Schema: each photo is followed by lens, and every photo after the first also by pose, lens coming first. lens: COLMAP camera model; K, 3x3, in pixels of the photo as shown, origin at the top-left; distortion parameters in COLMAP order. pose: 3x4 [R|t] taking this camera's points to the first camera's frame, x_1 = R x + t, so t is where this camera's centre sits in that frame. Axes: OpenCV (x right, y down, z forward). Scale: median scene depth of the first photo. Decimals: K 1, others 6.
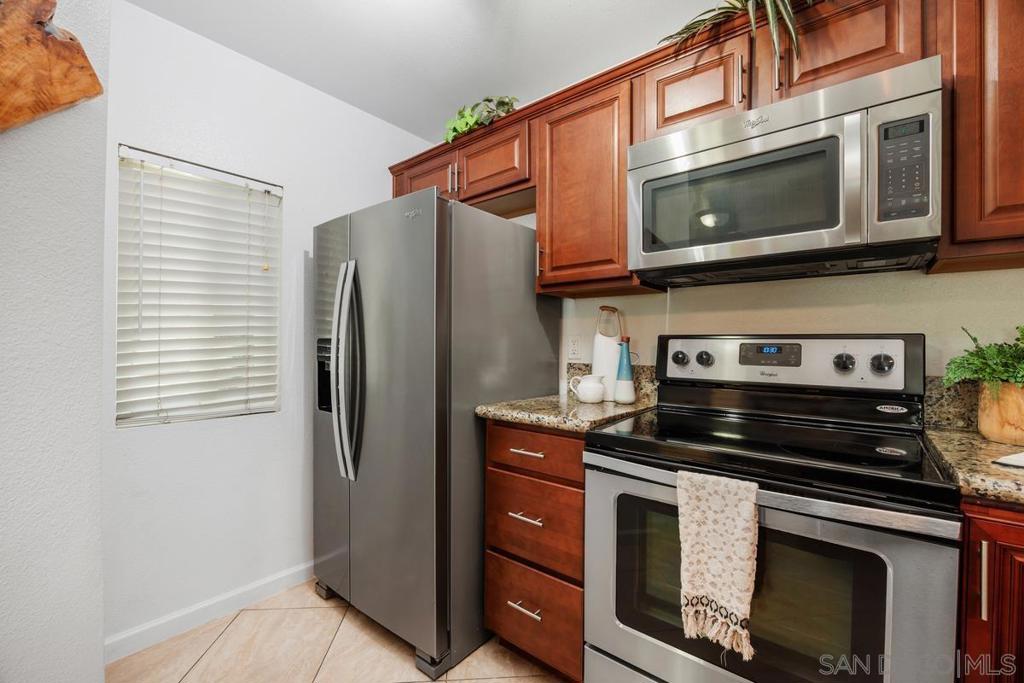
lens RADIAL K [[432.3, 0, 498.6], [0, 432.3, 343.9], [0, 0, 1]] dist [-0.015742, 0.000949]
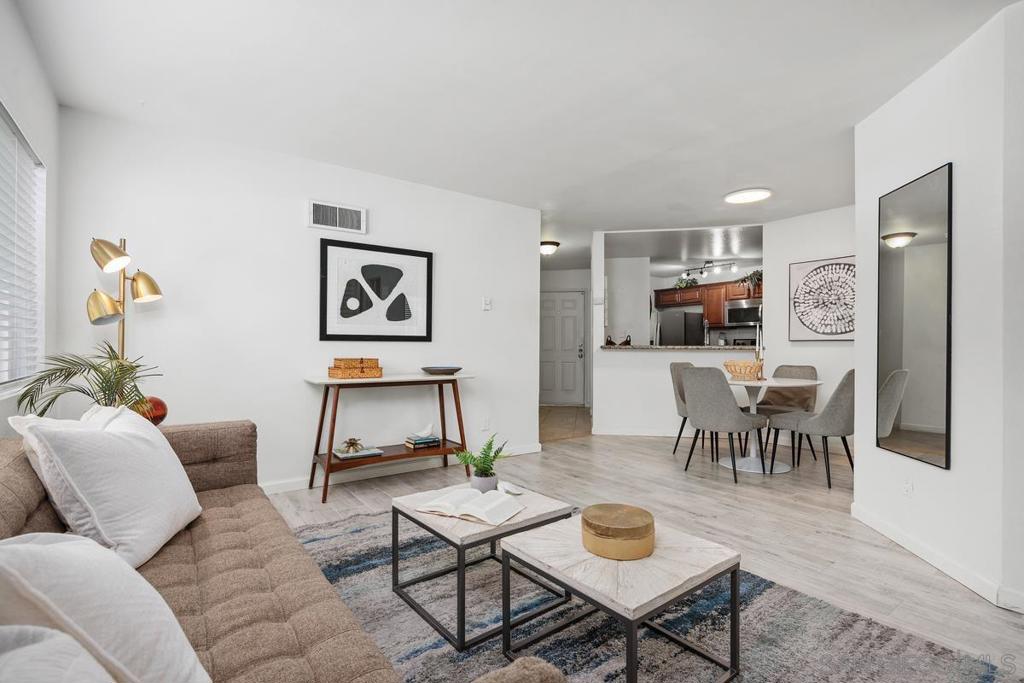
lens RADIAL K [[468.8, 0, 512.7], [0, 468.8, 347.2], [0, 0, 1]] dist [-0.007743, 0.002071]
pose [[0.975420, -0.007857, -0.220213, -1.019149], [0.007242, 0.999967, -0.003597, 0.068713], [0.220234, 0.001914, 0.975445, -5.434961]]
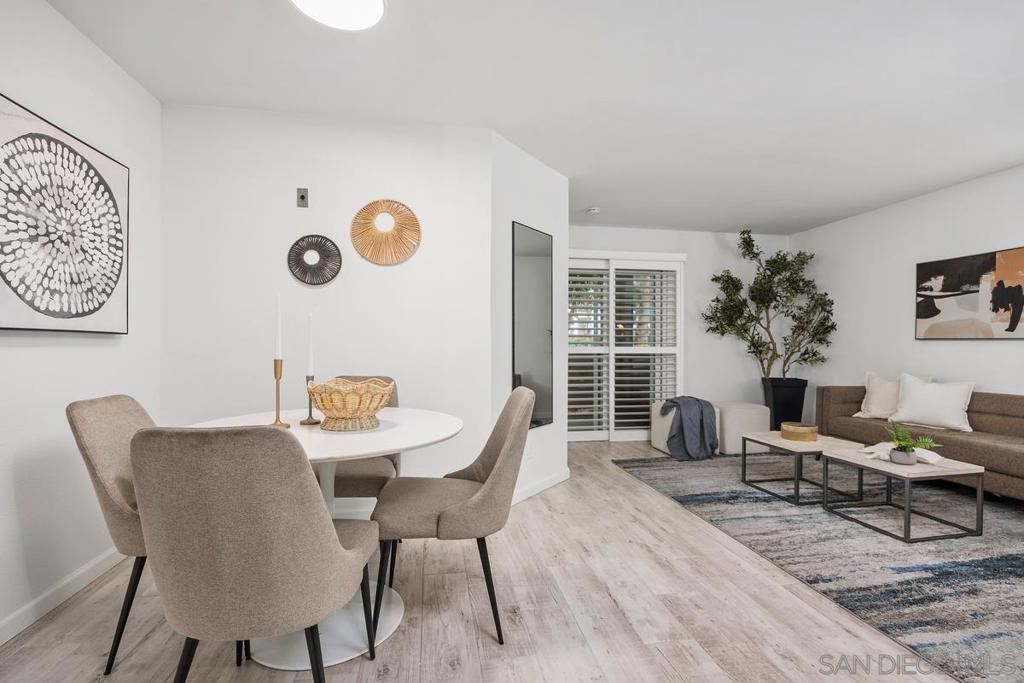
lens RADIAL K [[468.8, 0, 503.9], [0, 468.8, 346.2], [0, 0, 1]] dist [-0.007743, 0.002071]
pose [[-0.764435, -0.017059, 0.644475, -1.426586], [-0.014667, 0.999851, 0.009069, 0.036454], [-0.644534, -0.002520, -0.764571, -1.179256]]
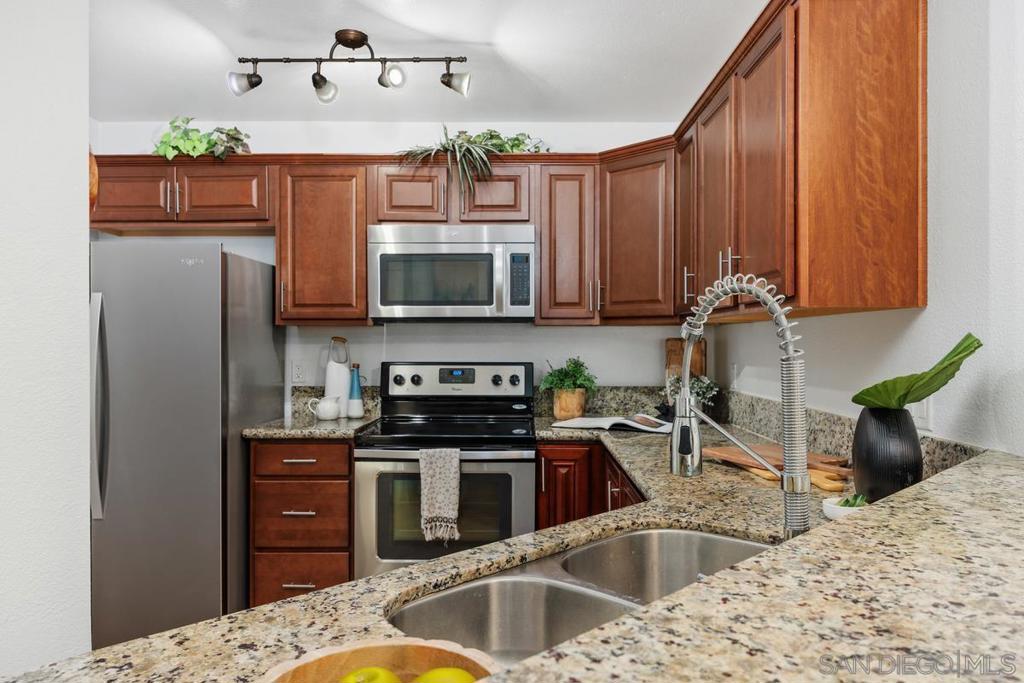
lens RADIAL K [[710.3, 0, 509.9], [0, 710.3, 339.0], [0, 0, 1]] dist [0.012539, -0.006229]
pose [[0.773820, -0.007201, 0.633365, -0.875667], [0.005394, 0.999974, 0.004779, -0.127132], [-0.633383, -0.000282, 0.773839, -1.137534]]
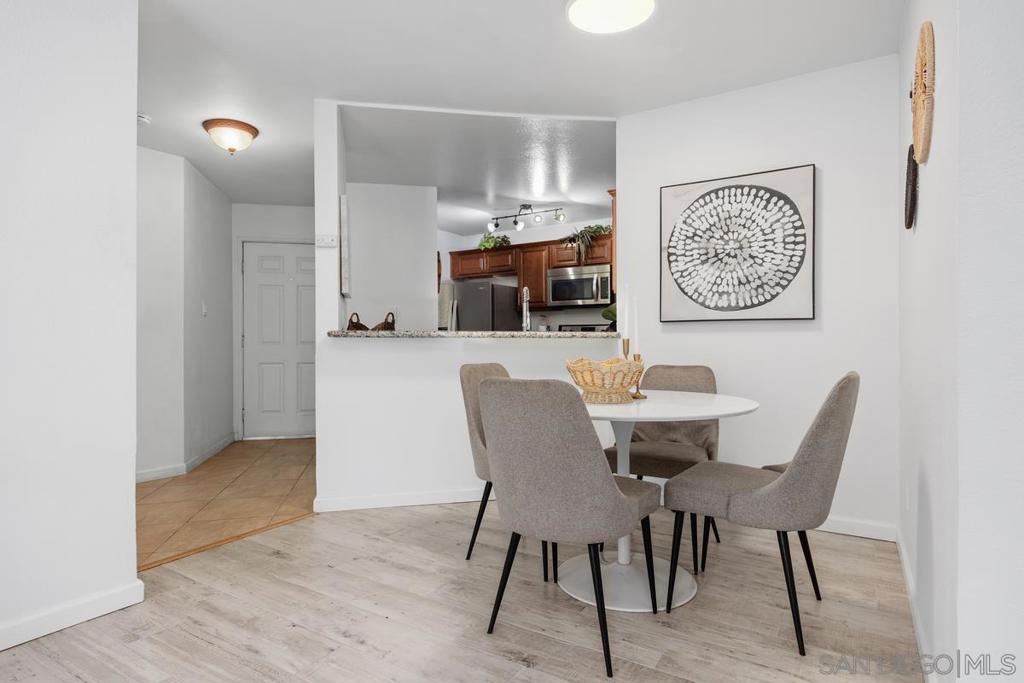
lens RADIAL K [[541.6, 0, 506.9], [0, 541.6, 343.0], [0, 0, 1]] dist [-0.005076, -0.000304]
pose [[0.988630, -0.015320, 0.149588, -0.752669], [0.014245, 0.999864, 0.008257, 0.089343], [-0.149694, -0.006033, 0.988714, -3.617228]]
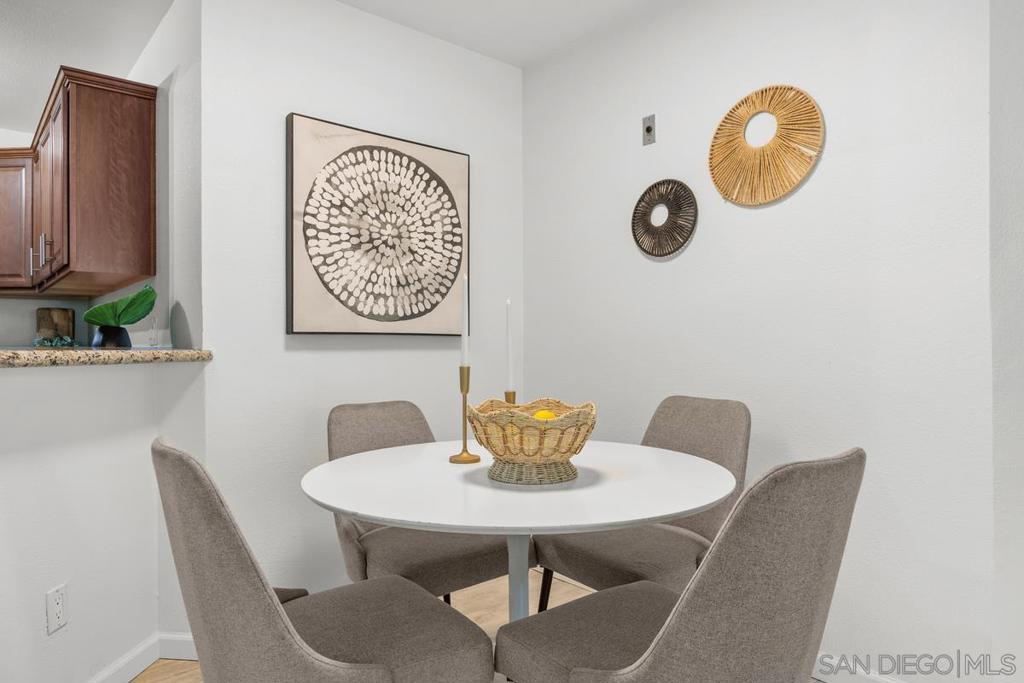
lens RADIAL K [[632.7, 0, 511.5], [0, 632.7, 345.5], [0, 0, 1]] dist [0.003691, -0.001766]
pose [[0.145917, -0.011519, 0.989230, -1.352808], [0.003765, 0.999931, 0.011088, 0.037839], [-0.989290, 0.002107, 0.145951, -2.087153]]
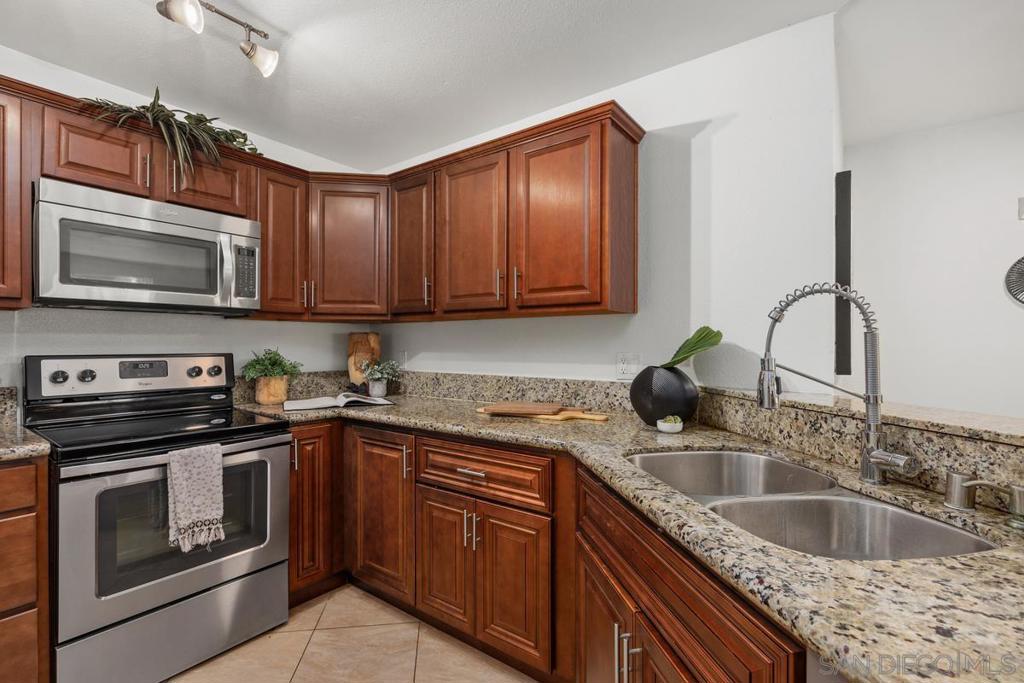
lens RADIAL K [[468.8, 0, 508.6], [0, 468.8, 345.0], [0, 0, 1]] dist [-0.007743, 0.002071]
pose [[-0.055886, -0.011457, 0.998371, -1.015525], [-0.004762, 0.999926, 0.011209, -0.082755], [-0.998426, -0.004128, -0.055936, -0.074209]]
